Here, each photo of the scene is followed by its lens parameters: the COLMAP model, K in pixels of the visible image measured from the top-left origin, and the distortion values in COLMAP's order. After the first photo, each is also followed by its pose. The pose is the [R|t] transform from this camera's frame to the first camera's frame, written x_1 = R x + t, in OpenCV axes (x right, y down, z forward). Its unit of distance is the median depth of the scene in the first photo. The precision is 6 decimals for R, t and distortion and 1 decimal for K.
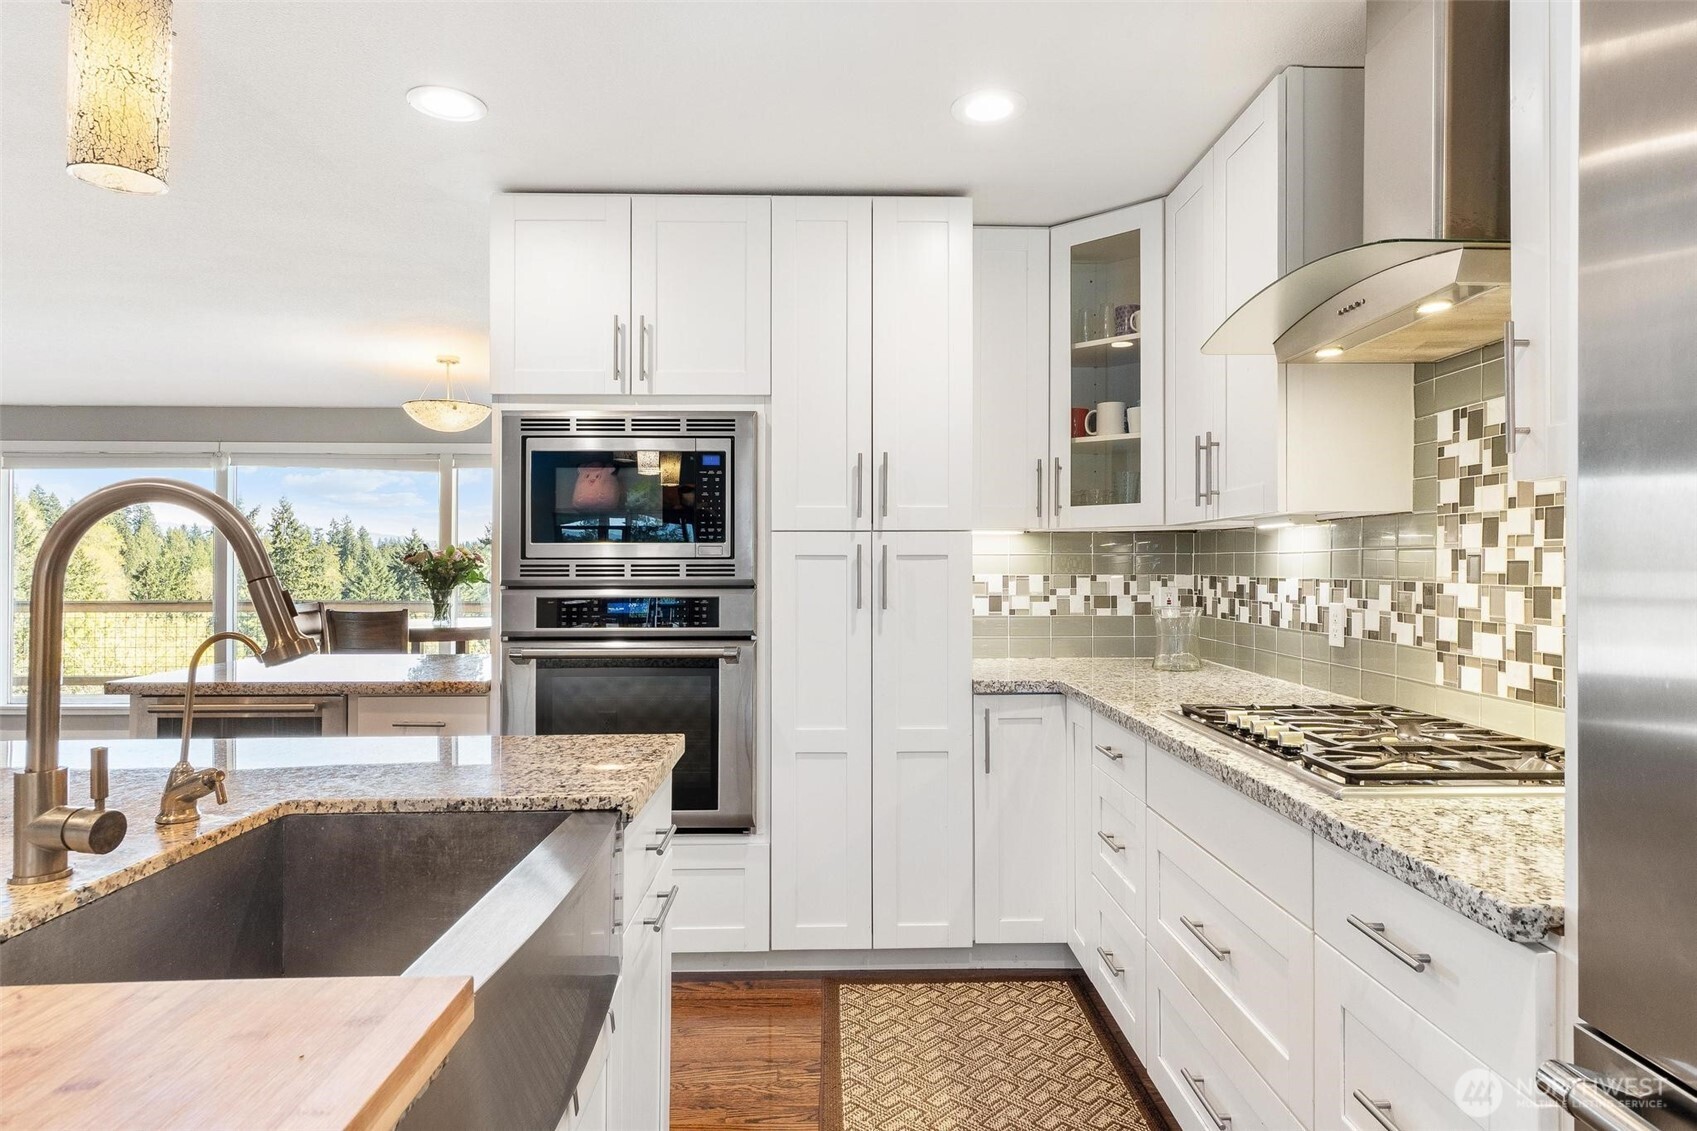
lens RADIAL K [[968.7, 0, 849.0], [0, 968.7, 560.8], [0, 0, 1]] dist [0.000989, 0.001728]
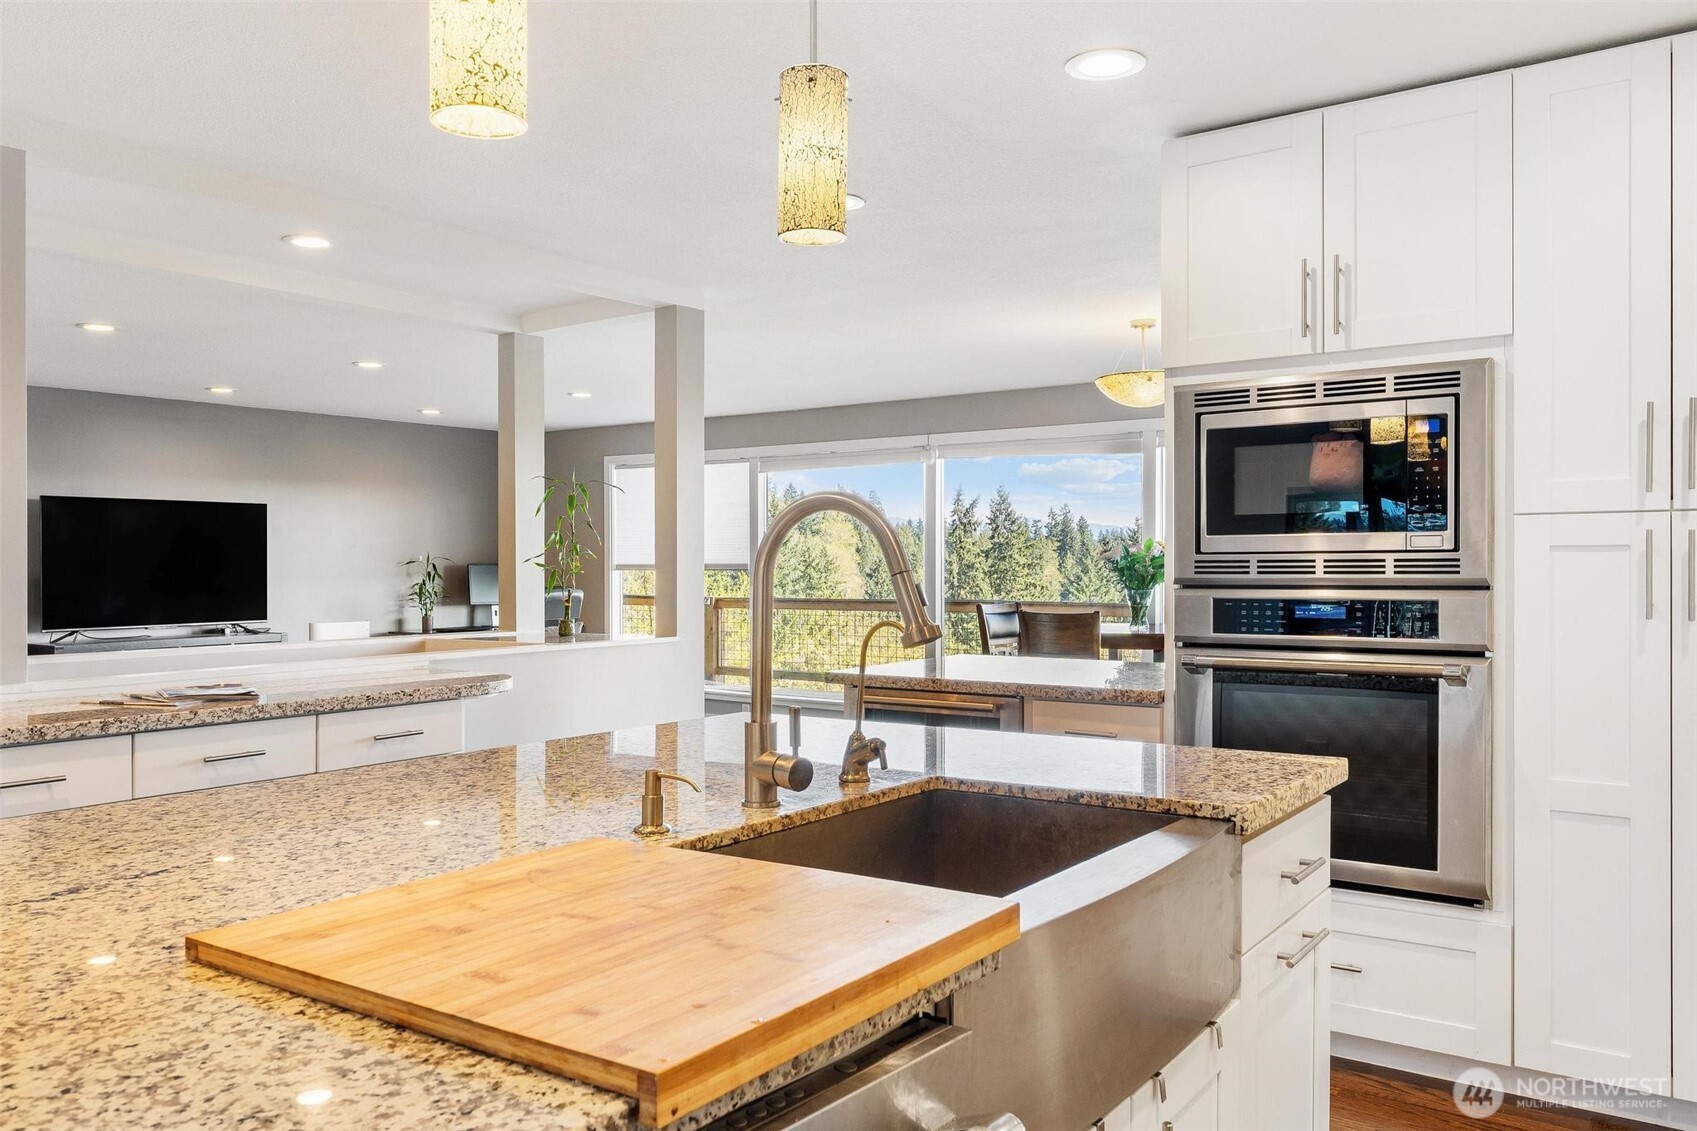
lens RADIAL K [[1271.0, 0, 849.3], [0, 1271.0, 568.5], [0, 0, 1]] dist [-0.005744, -0.005647]
pose [[0.794103, -0.001163, -0.607782, 0.163823], [0.007350, 0.999943, 0.007691, 0.000393], [0.607739, -0.010575, 0.794067, -0.152066]]
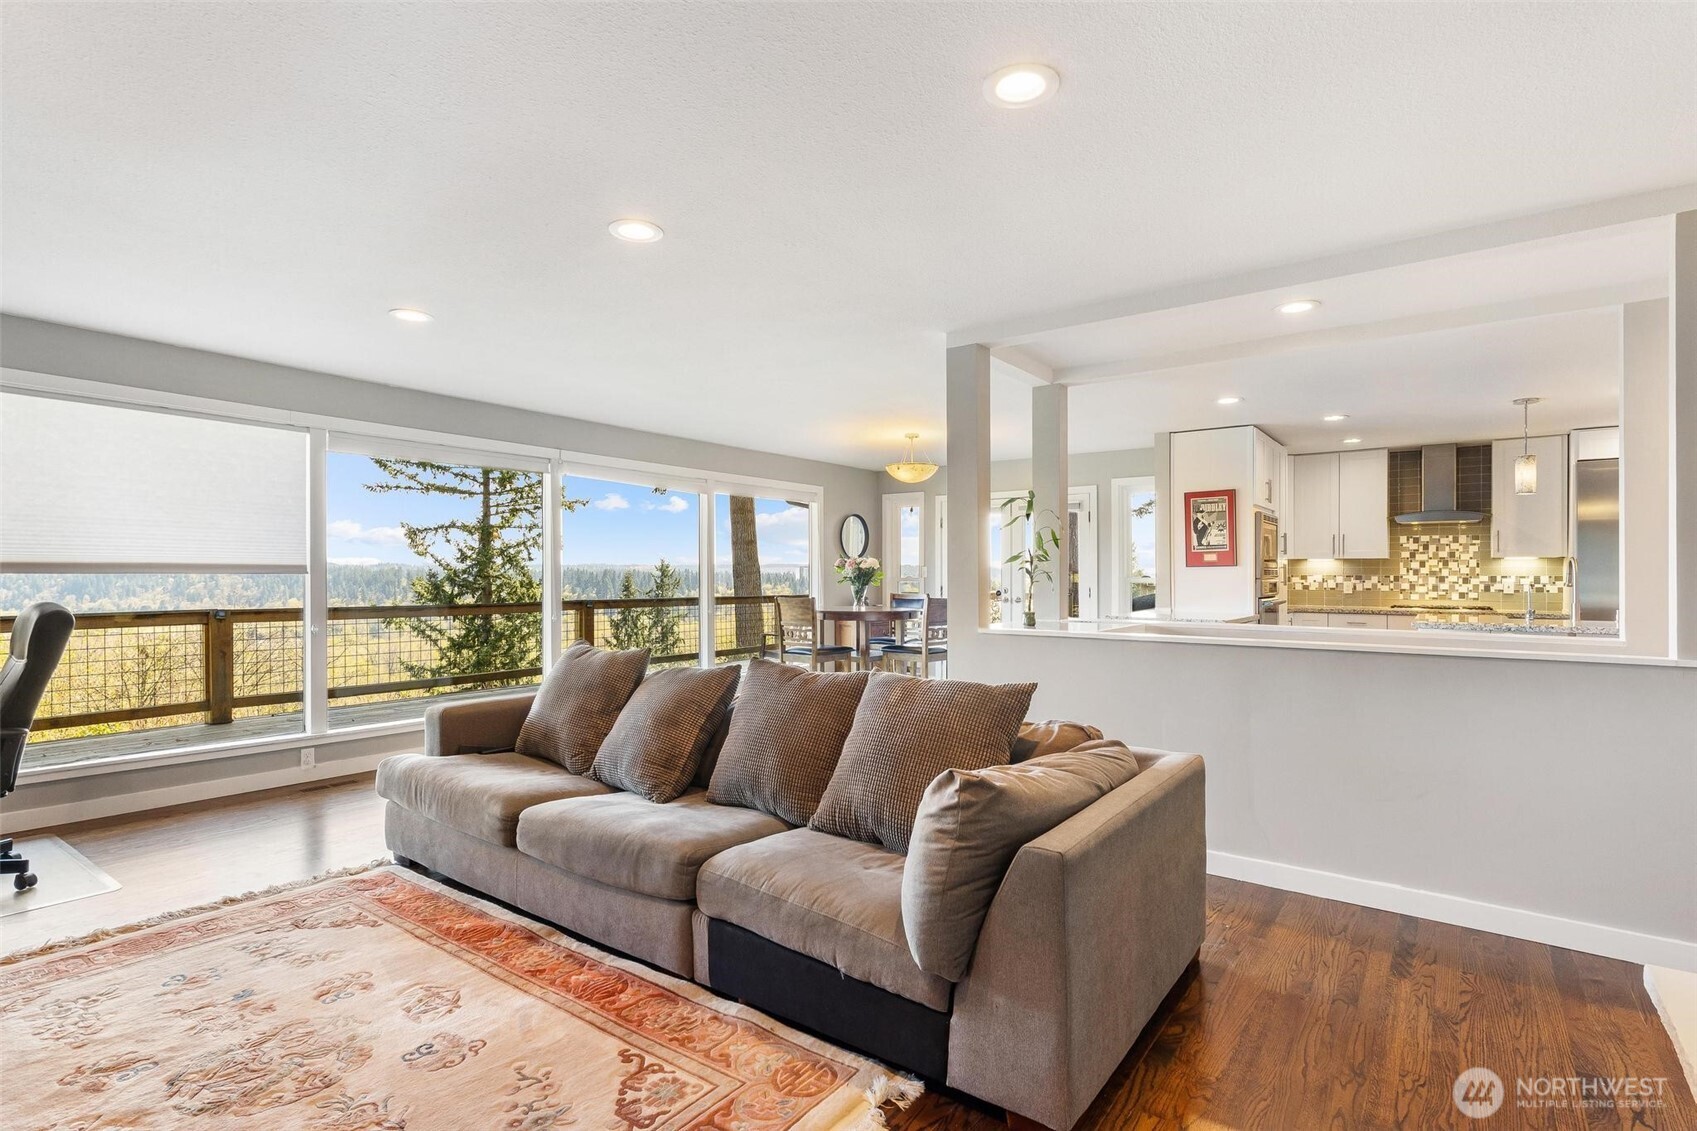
lens RADIAL K [[821.6, 0, 850.2], [0, 821.6, 567.9], [0, 0, 1]] dist [0.005126, -0.000007]
pose [[0.619543, 0.003834, 0.784953, -3.634378], [-0.003343, 0.999992, -0.002246, 0.004370], [-0.784955, -0.001233, 0.619551, 0.629393]]
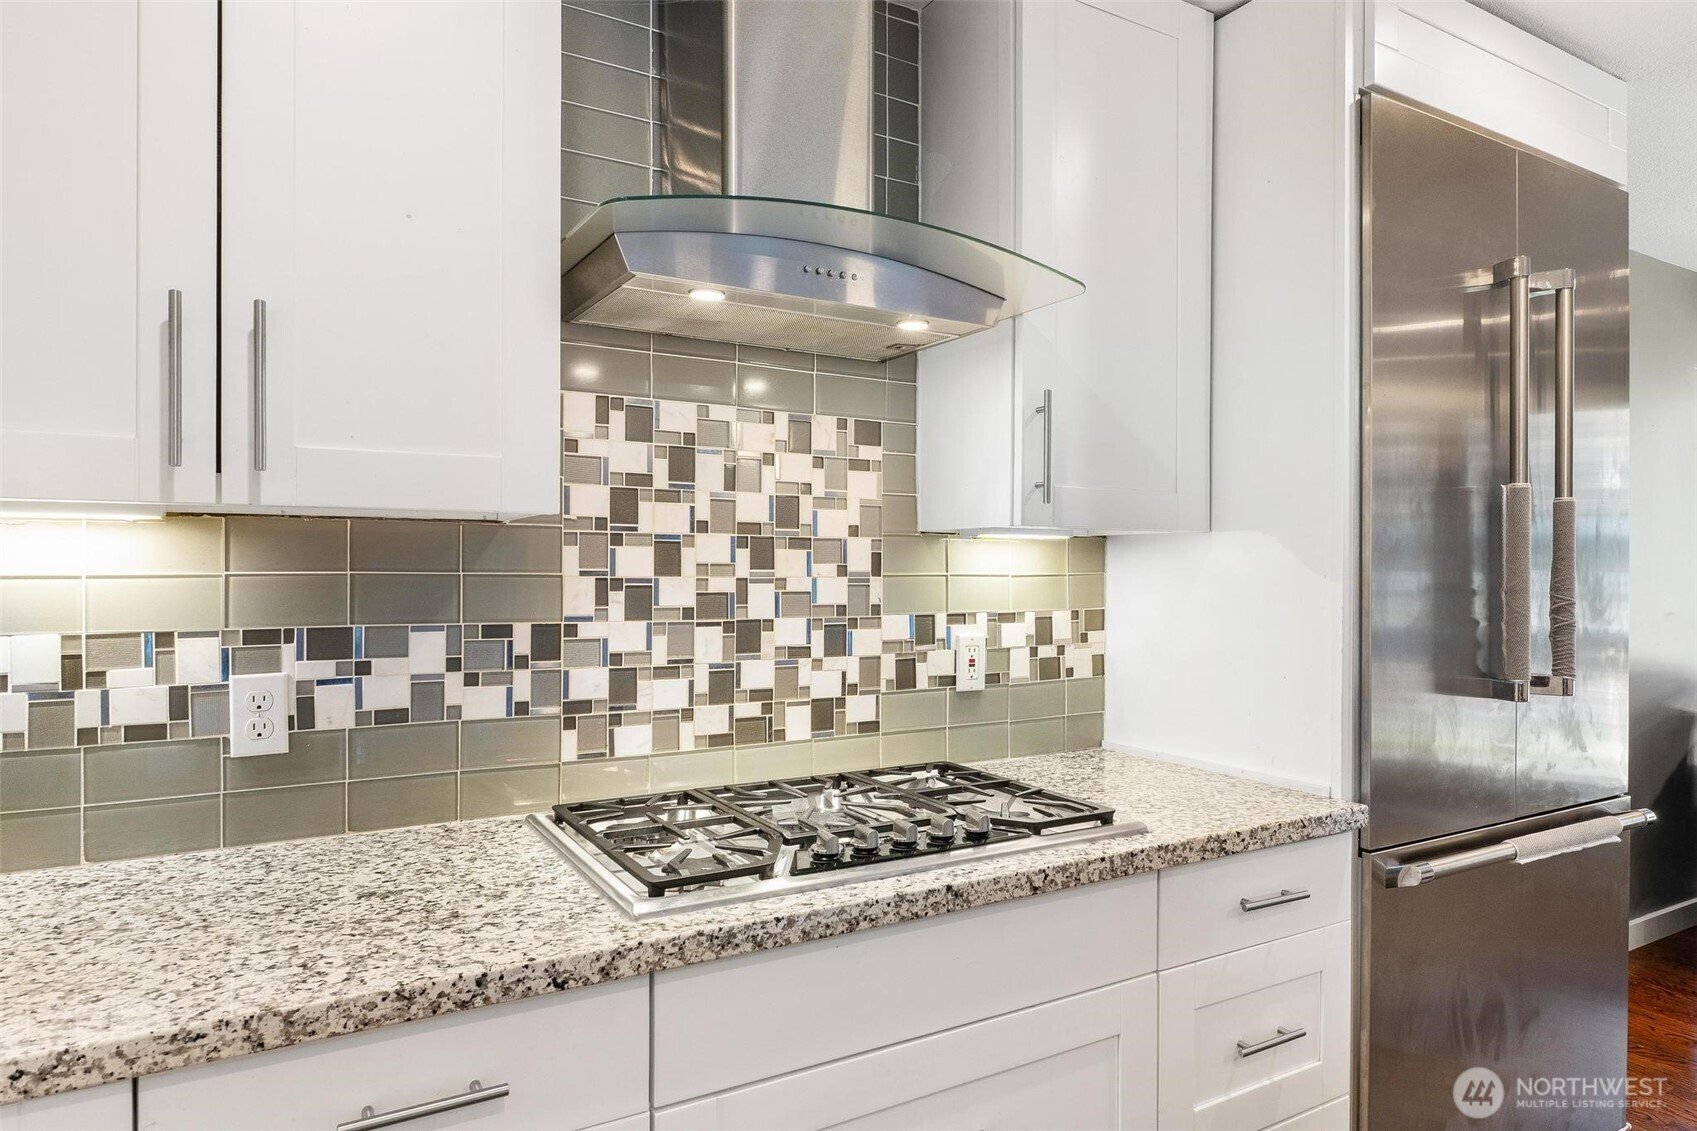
lens RADIAL K [[1032.3, 0, 889.4], [0, 1032.3, 583.8], [0, 0, 1]] dist [-0.002219, -0.000086]
pose [[-0.496848, -0.001433, 0.867837, -0.185572], [-0.000428, 0.999999, 0.001407, -0.007811], [-0.867838, 0.000328, -0.496848, 1.132945]]
